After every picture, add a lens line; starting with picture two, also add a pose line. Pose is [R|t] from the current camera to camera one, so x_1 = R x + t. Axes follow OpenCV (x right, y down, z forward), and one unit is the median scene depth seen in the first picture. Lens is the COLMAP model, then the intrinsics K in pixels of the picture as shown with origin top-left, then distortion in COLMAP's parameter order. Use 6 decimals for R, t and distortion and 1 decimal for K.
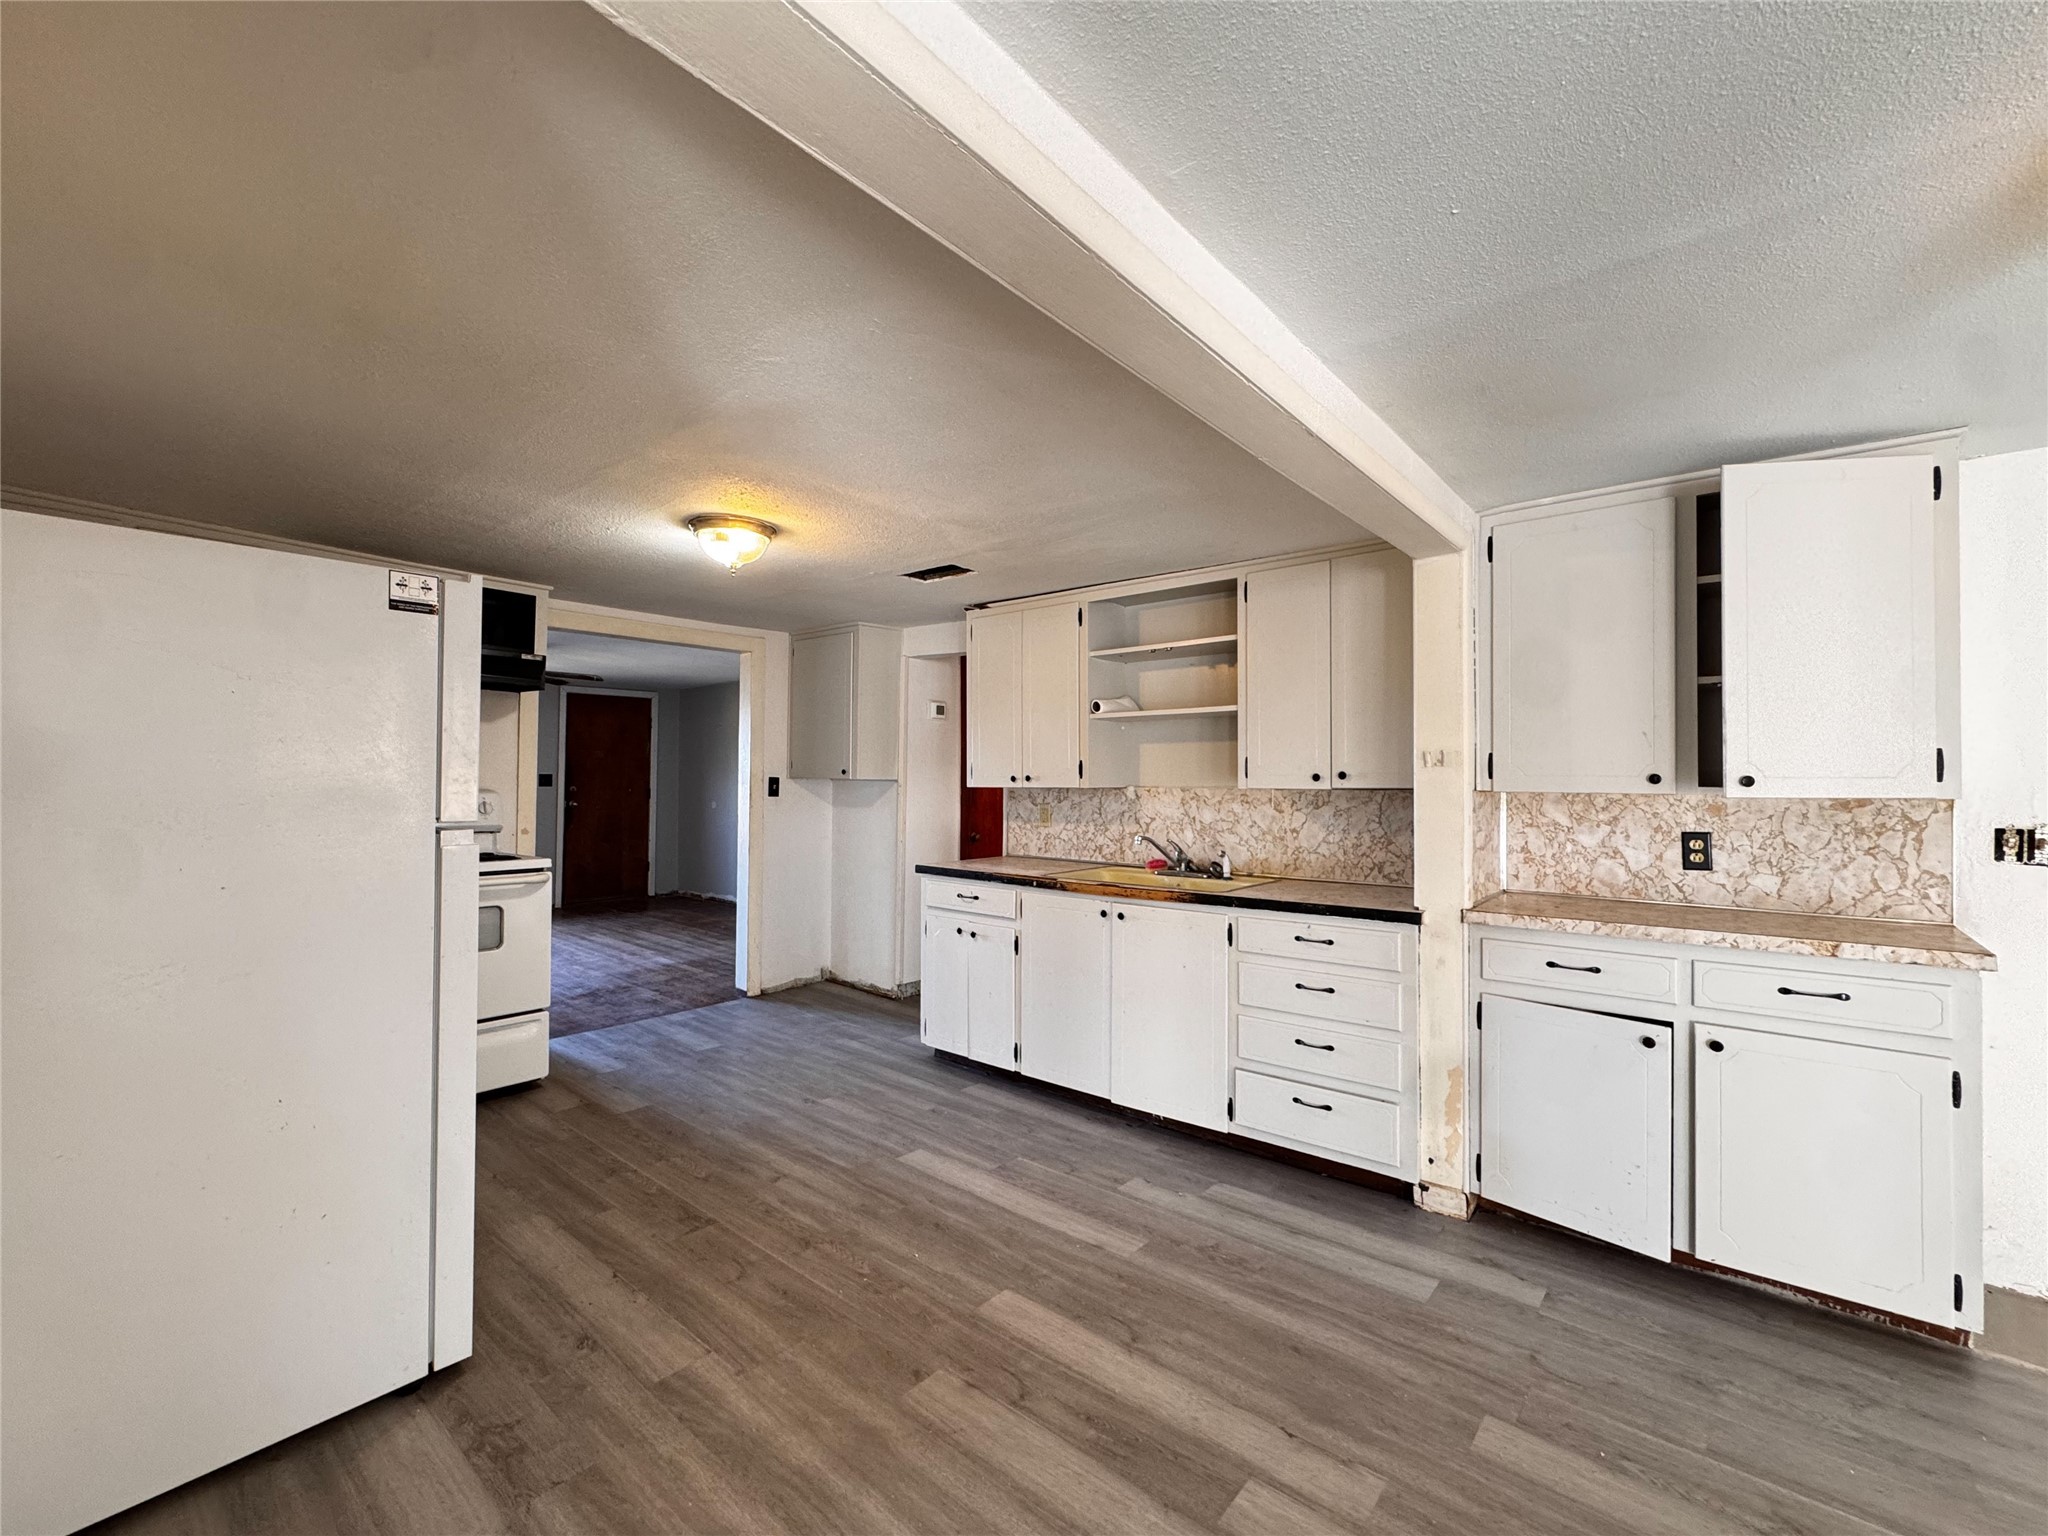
lens RADIAL K [[865.1, 0, 1019.6], [0, 865.1, 775.7], [0, 0, 1]] dist [-0.001734, 0.000602]
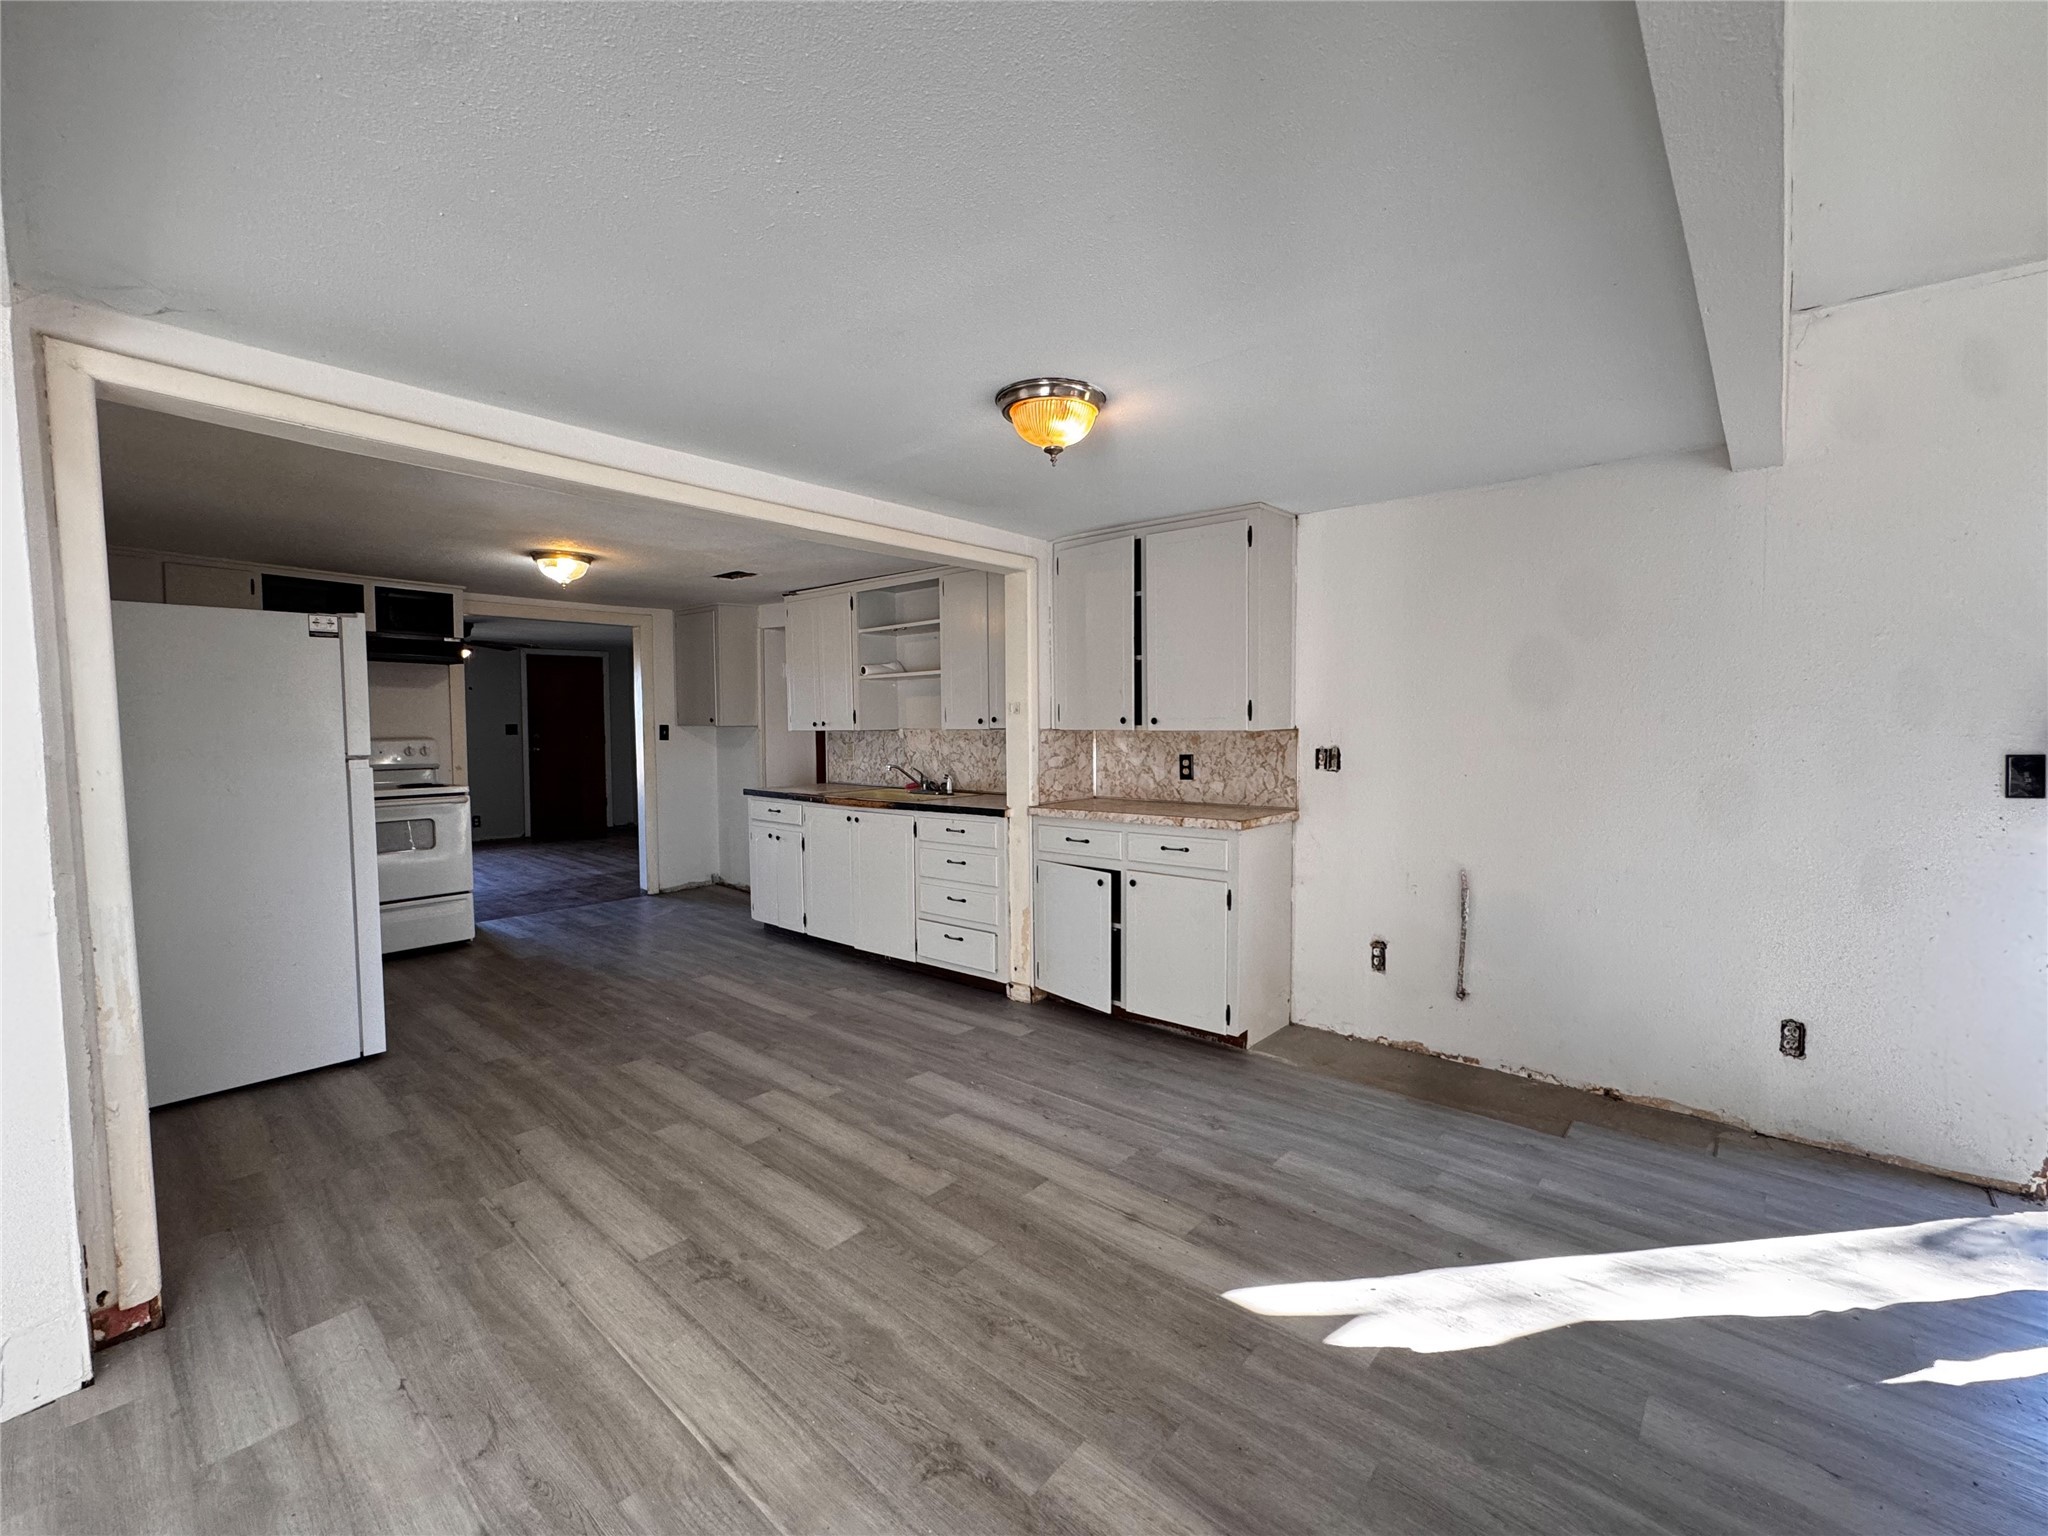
lens RADIAL K [[865.1, 0, 1020.2], [0, 865.1, 775.5], [0, 0, 1]] dist [-0.001734, 0.000602]
pose [[0.999755, -0.011921, -0.018675, 0.519025], [0.013129, 0.997737, 0.065945, -0.002276], [0.017847, -0.066174, 0.997648, -0.524300]]
